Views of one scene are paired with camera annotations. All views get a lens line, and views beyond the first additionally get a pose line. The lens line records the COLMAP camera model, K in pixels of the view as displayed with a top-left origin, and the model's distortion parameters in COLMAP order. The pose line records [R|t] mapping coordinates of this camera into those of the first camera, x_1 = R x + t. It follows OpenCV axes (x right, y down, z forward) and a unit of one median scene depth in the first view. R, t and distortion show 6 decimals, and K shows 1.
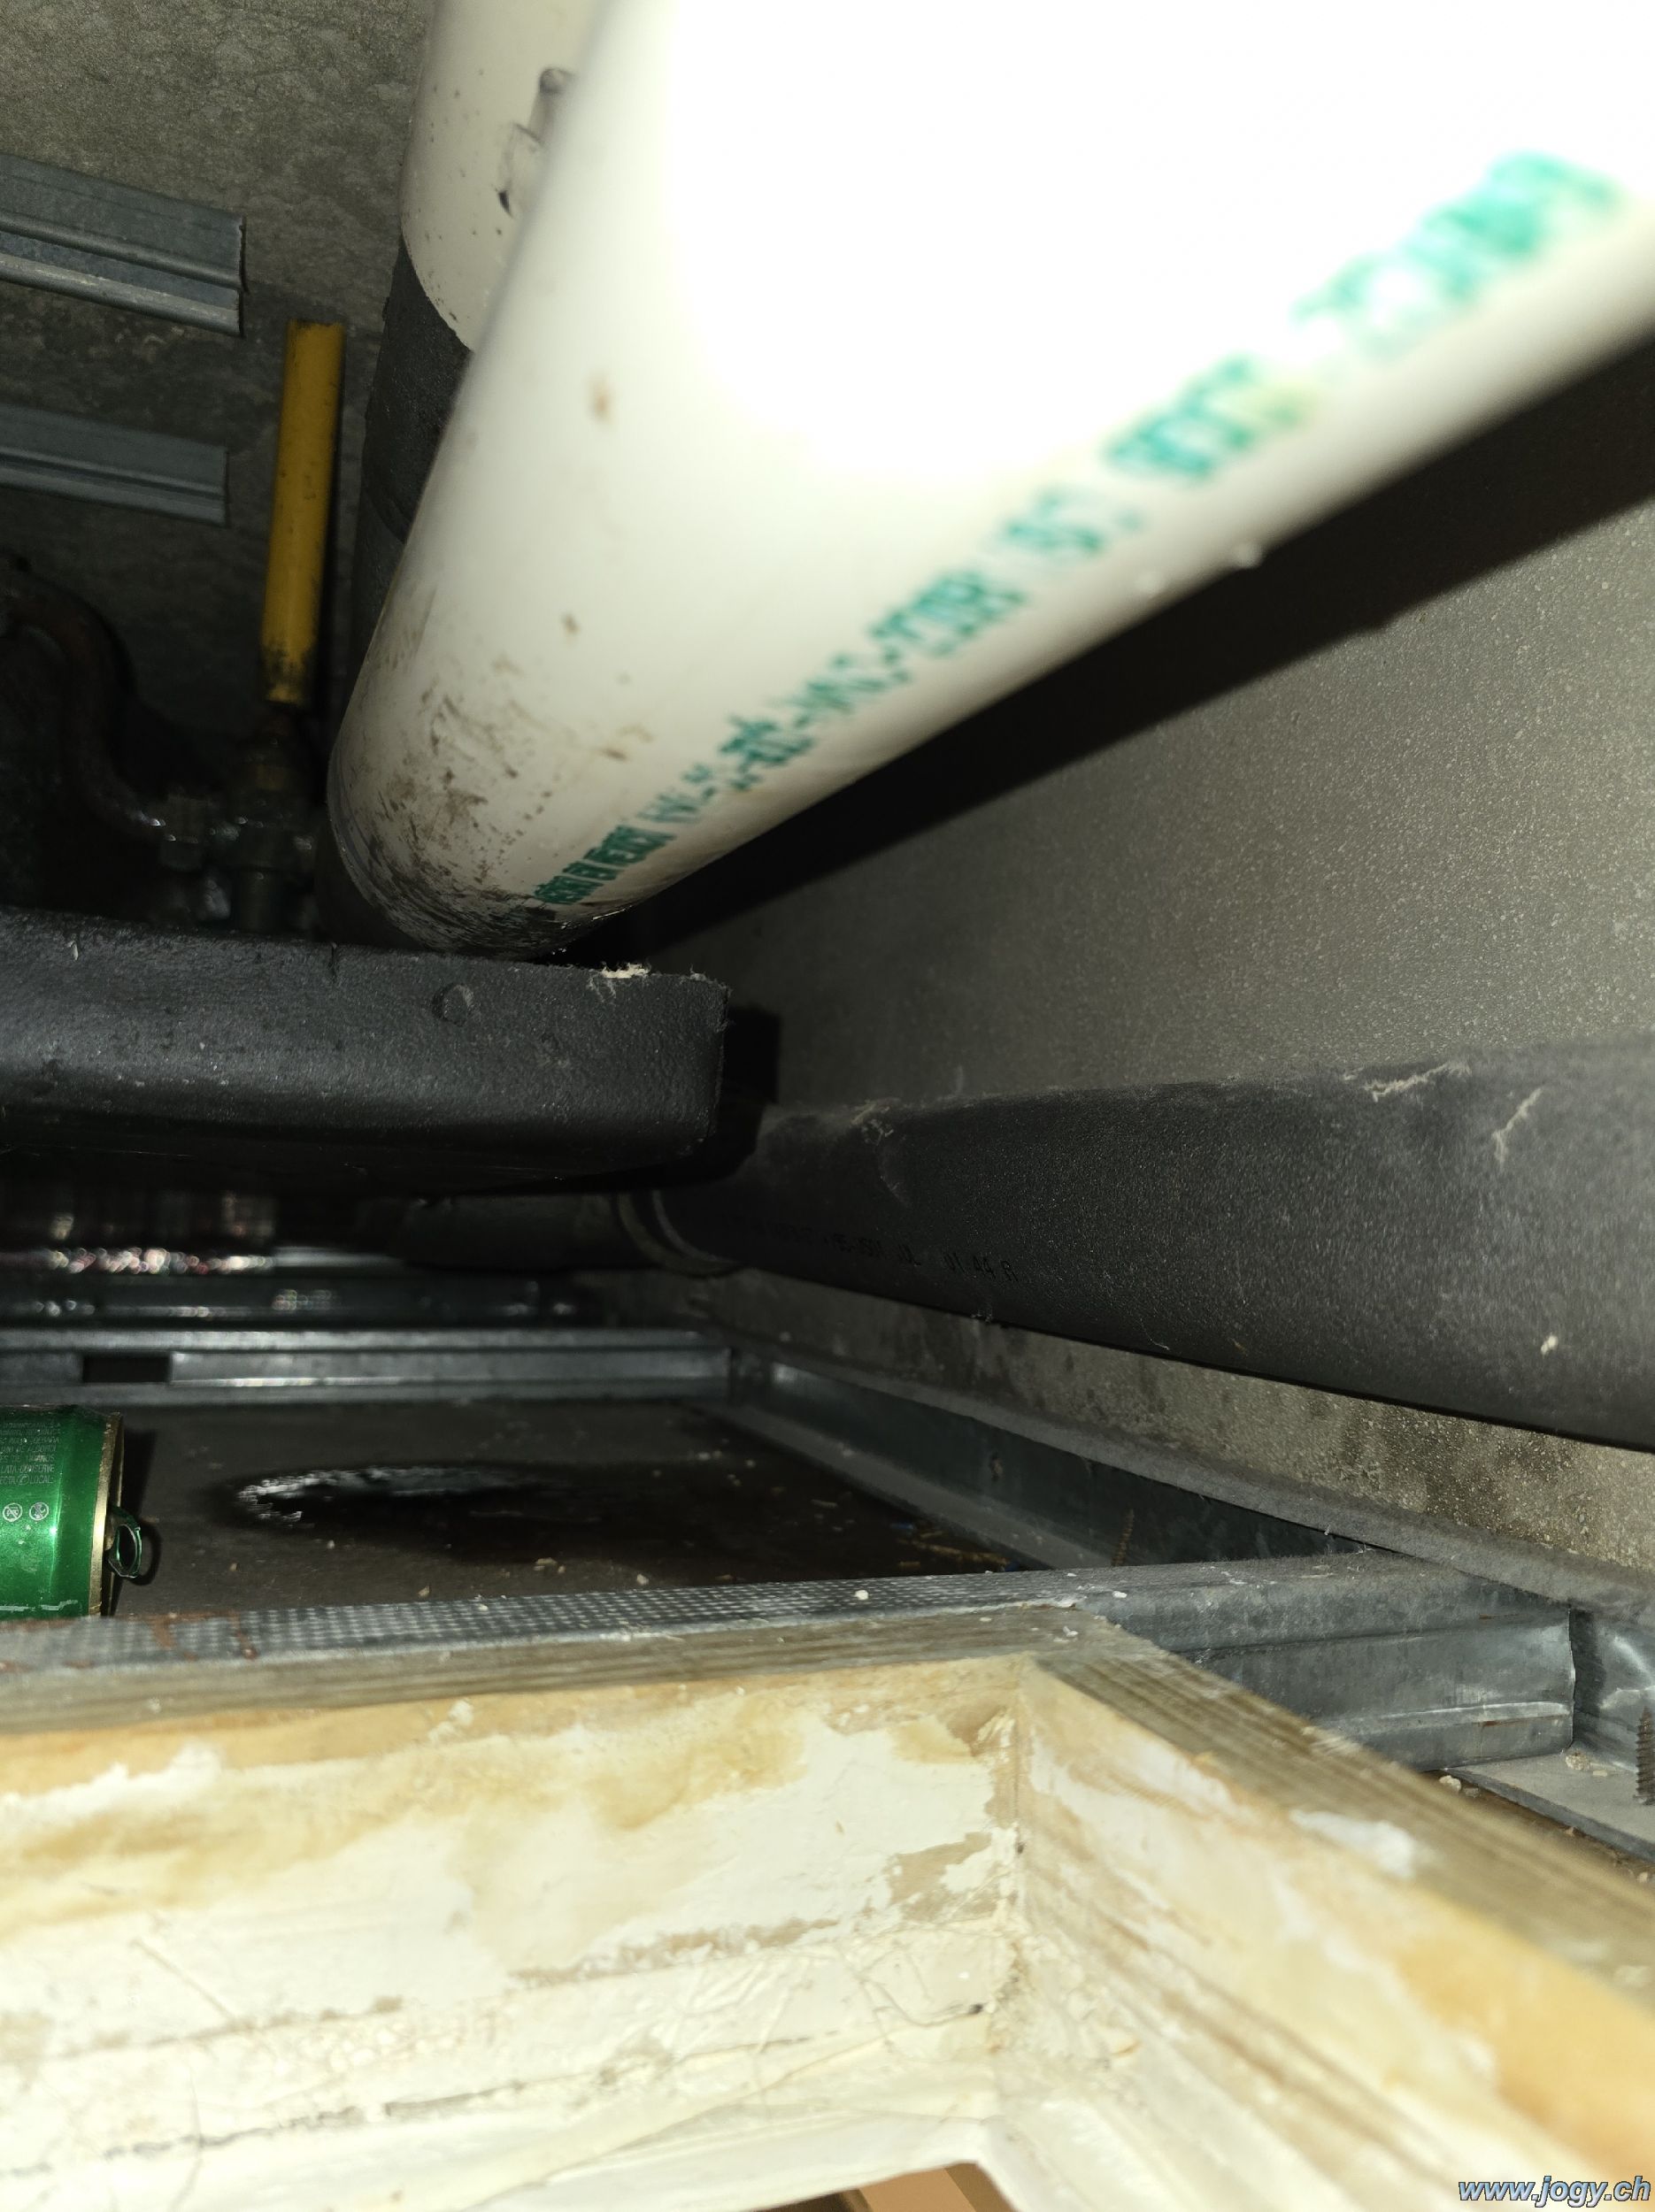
lens RADIAL K [[1525.9, 0, 854.5], [0, 1525.9, 1089.4], [0, 0, 1]] dist [0.029859, -0.037406]
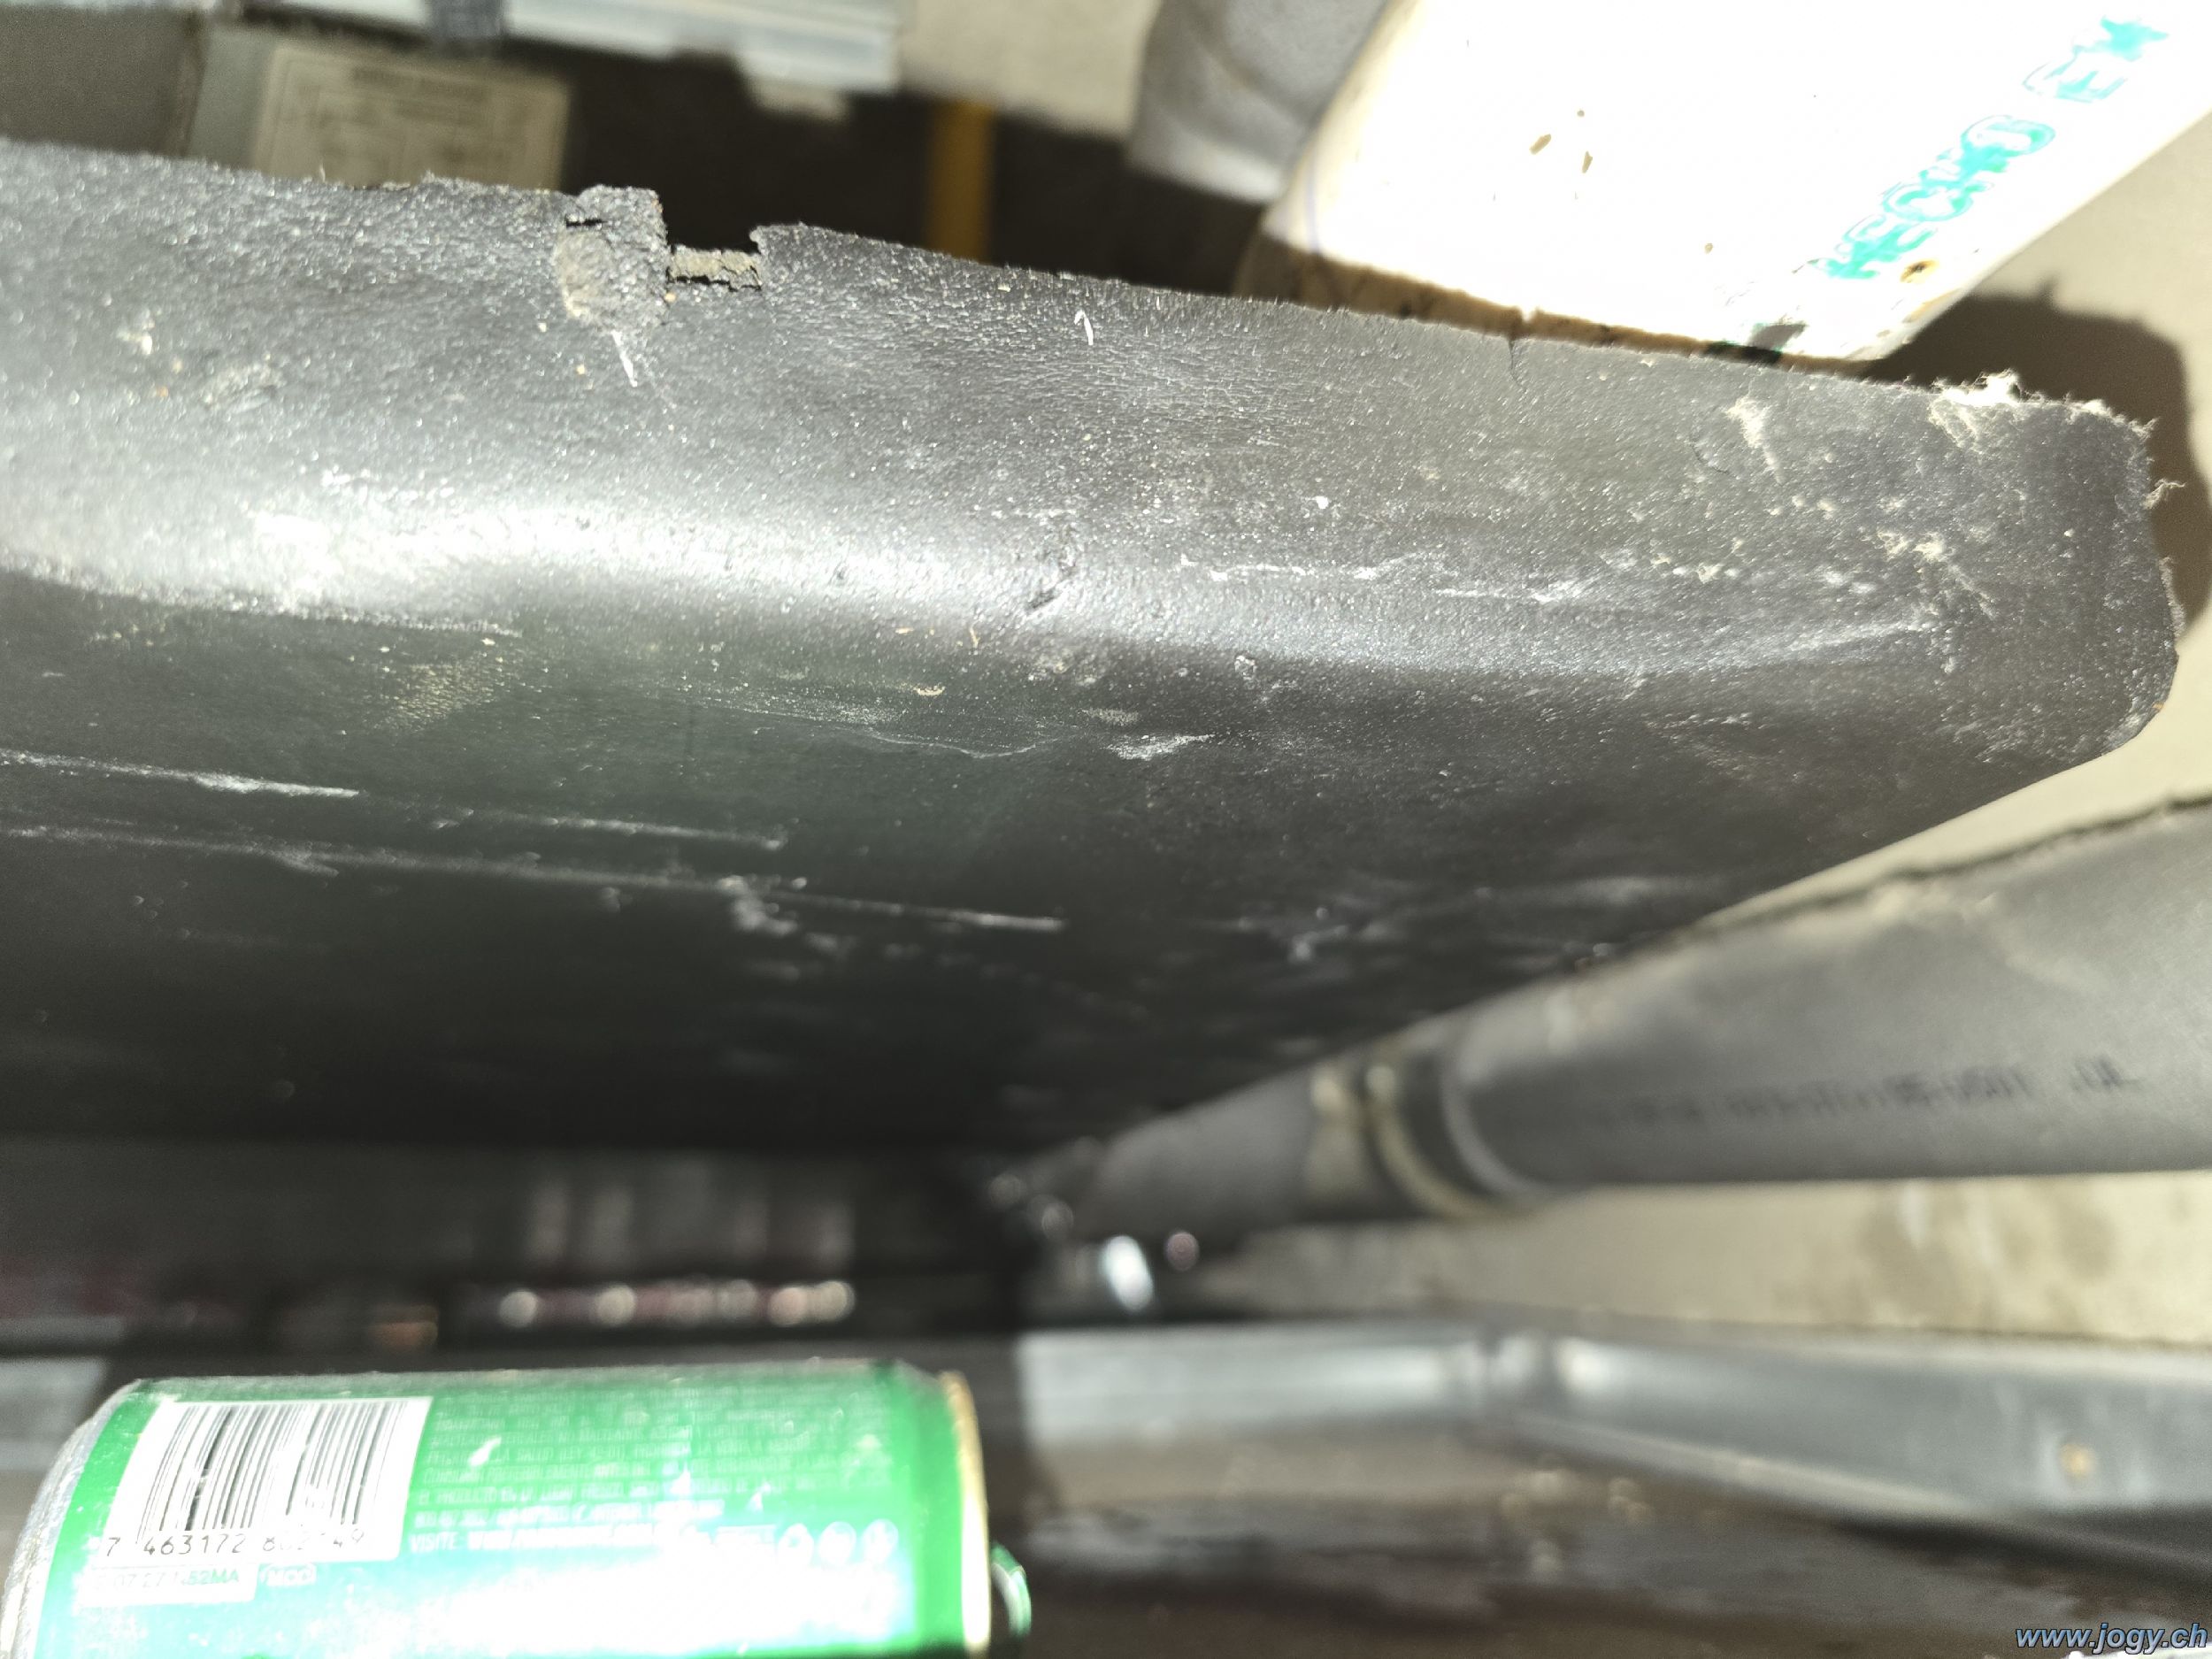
lens RADIAL K [[1638.8, 0, 1134.0], [0, 1638.8, 804.8], [0, 0, 1]] dist [-0.038991, 0.004296]
pose [[0.986783, -0.094335, -0.131755, -0.203800], [0.068634, 0.979858, -0.187530, 0.078652], [0.146792, 0.176009, 0.973382, 0.234270]]
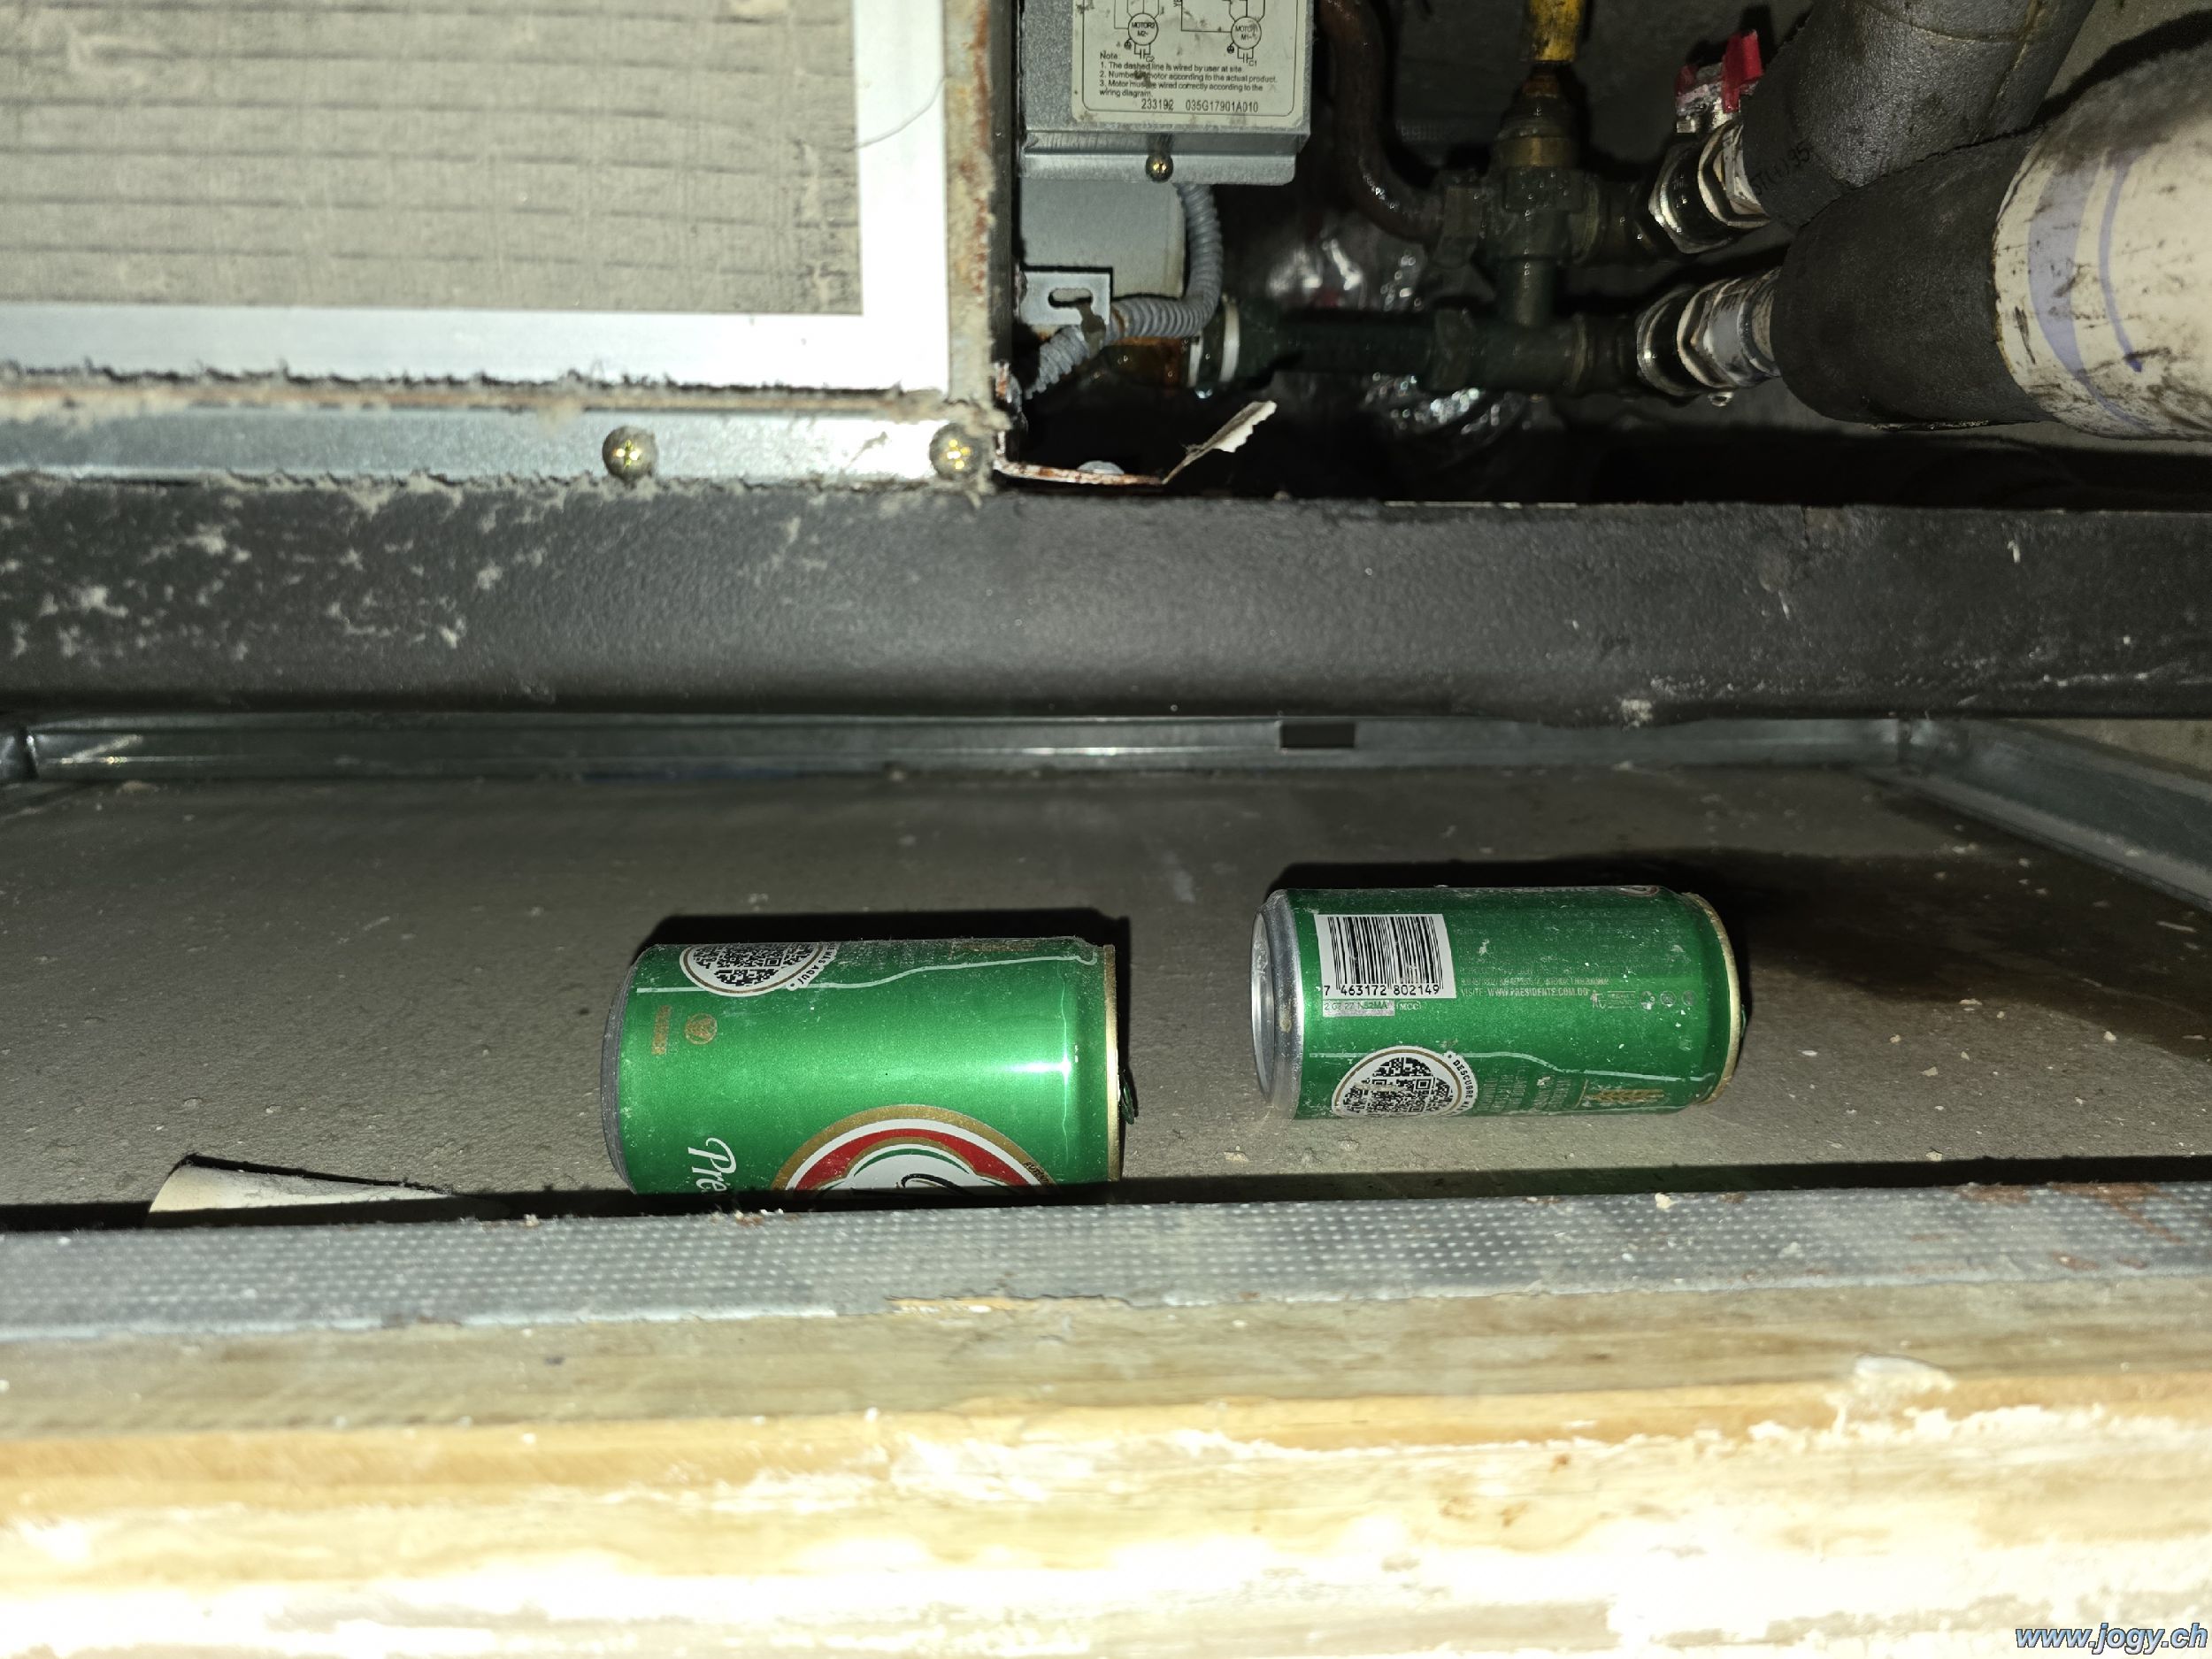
lens RADIAL K [[1525.7, 0, 1121.3], [0, 1525.7, 826.3], [0, 0, 1]] dist [0.029859, -0.037406]
pose [[0.933992, 0.037809, -0.355287, -0.319949], [0.070446, 0.955379, 0.286859, -0.113817], [0.350280, -0.292953, 0.889653, -0.051783]]
